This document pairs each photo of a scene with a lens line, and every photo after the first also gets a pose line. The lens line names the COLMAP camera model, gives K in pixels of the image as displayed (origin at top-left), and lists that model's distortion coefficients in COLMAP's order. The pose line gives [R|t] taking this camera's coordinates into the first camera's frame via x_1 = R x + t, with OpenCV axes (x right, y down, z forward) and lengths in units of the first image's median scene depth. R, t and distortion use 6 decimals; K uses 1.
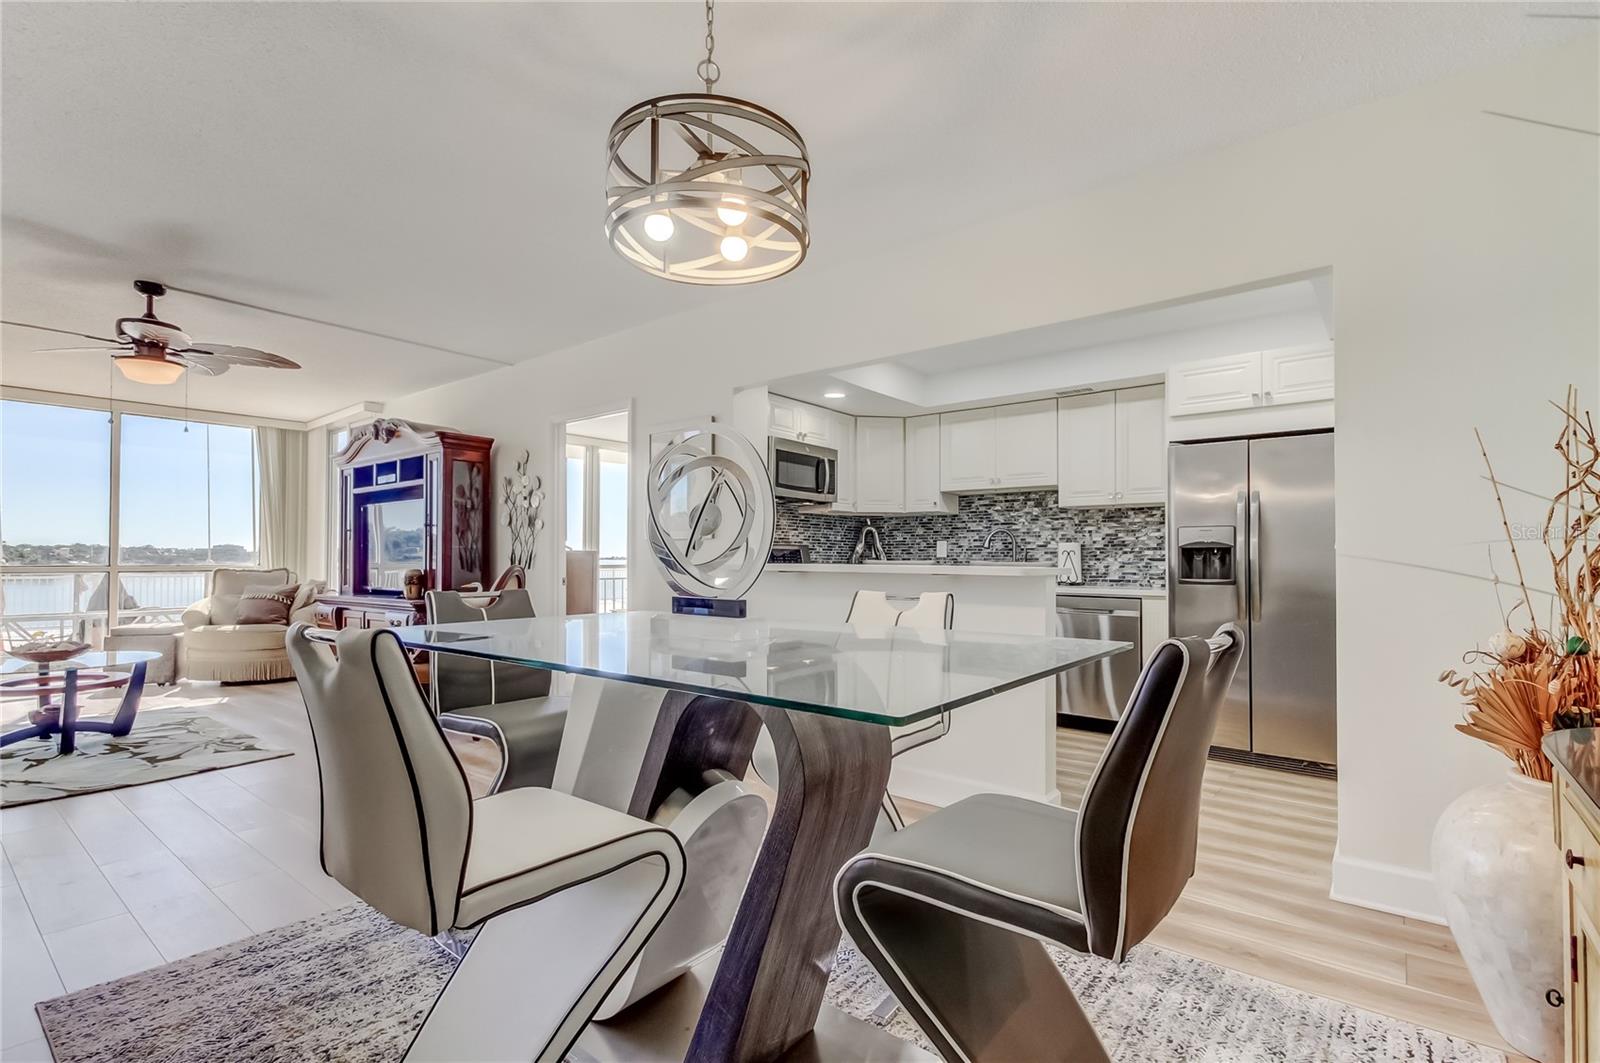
lens RADIAL K [[740.1, 0, 807.0], [0, 740.1, 556.4], [0, 0, 1]] dist [0.010833, -0.004041]
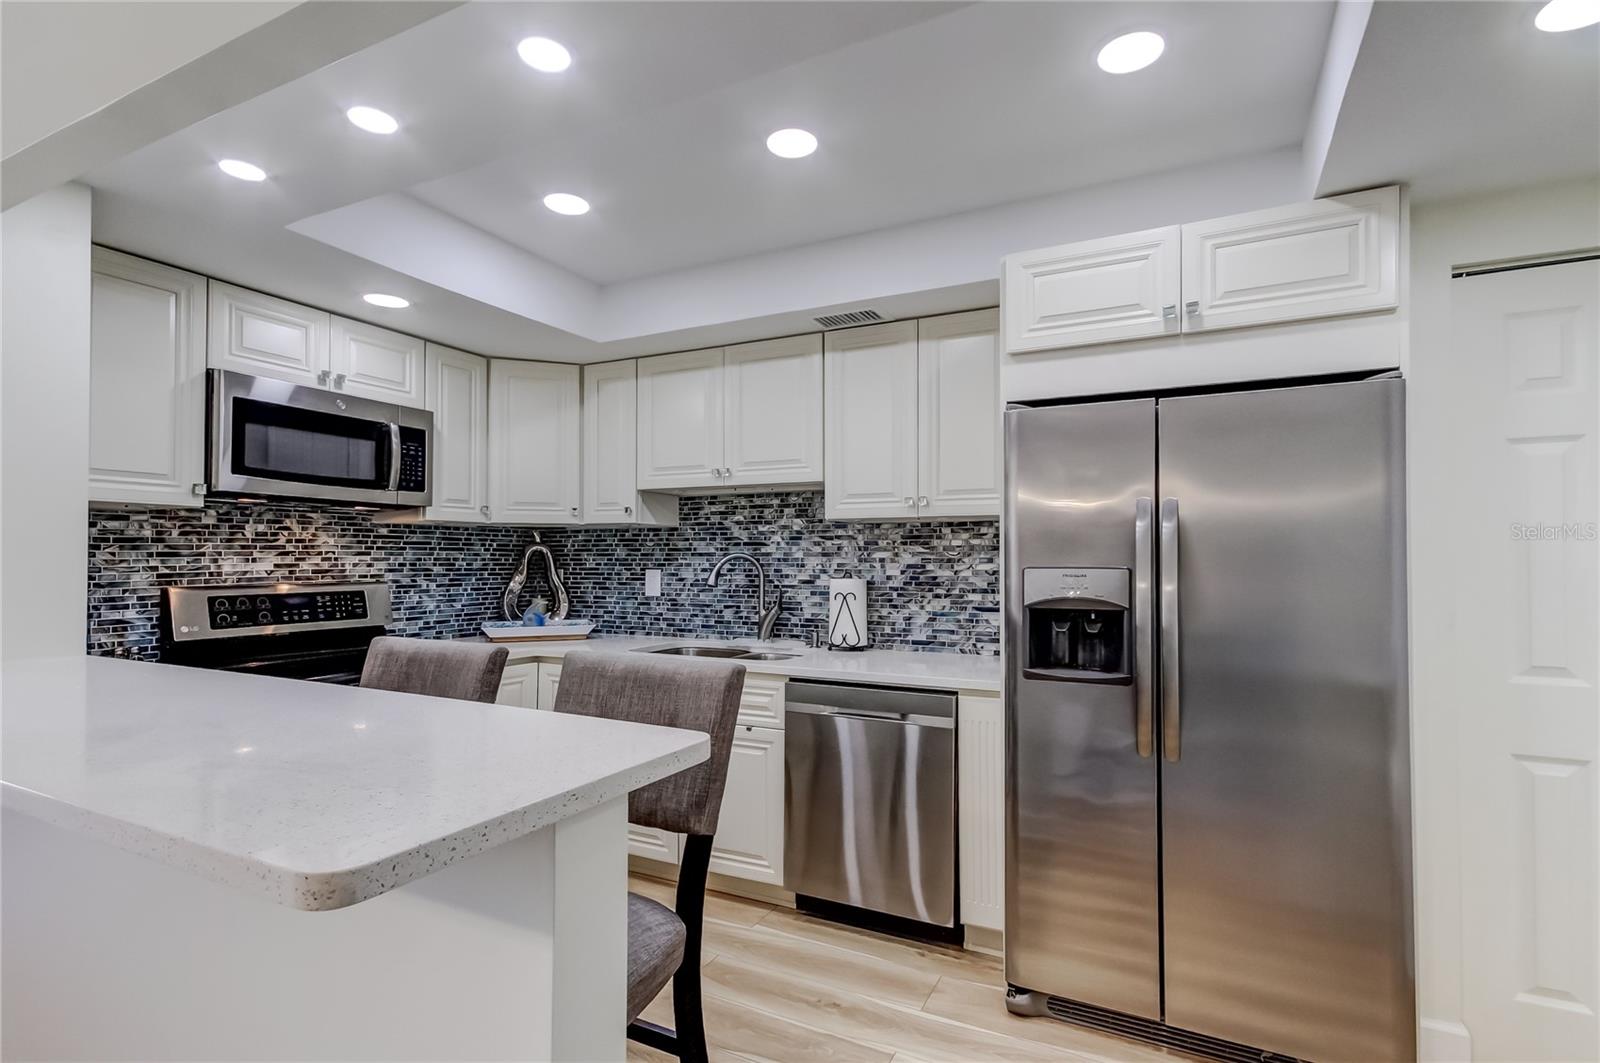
lens RADIAL K [[801.1, 0, 710.6], [0, 801.1, 547.1], [0, 0, 1]] dist [-0.003151, 0.000871]
pose [[0.995256, 0.007113, 0.097029, 0.186314], [-0.005977, 0.999910, -0.011988, -0.036107], [-0.097106, 0.011351, 0.995209, 0.379009]]
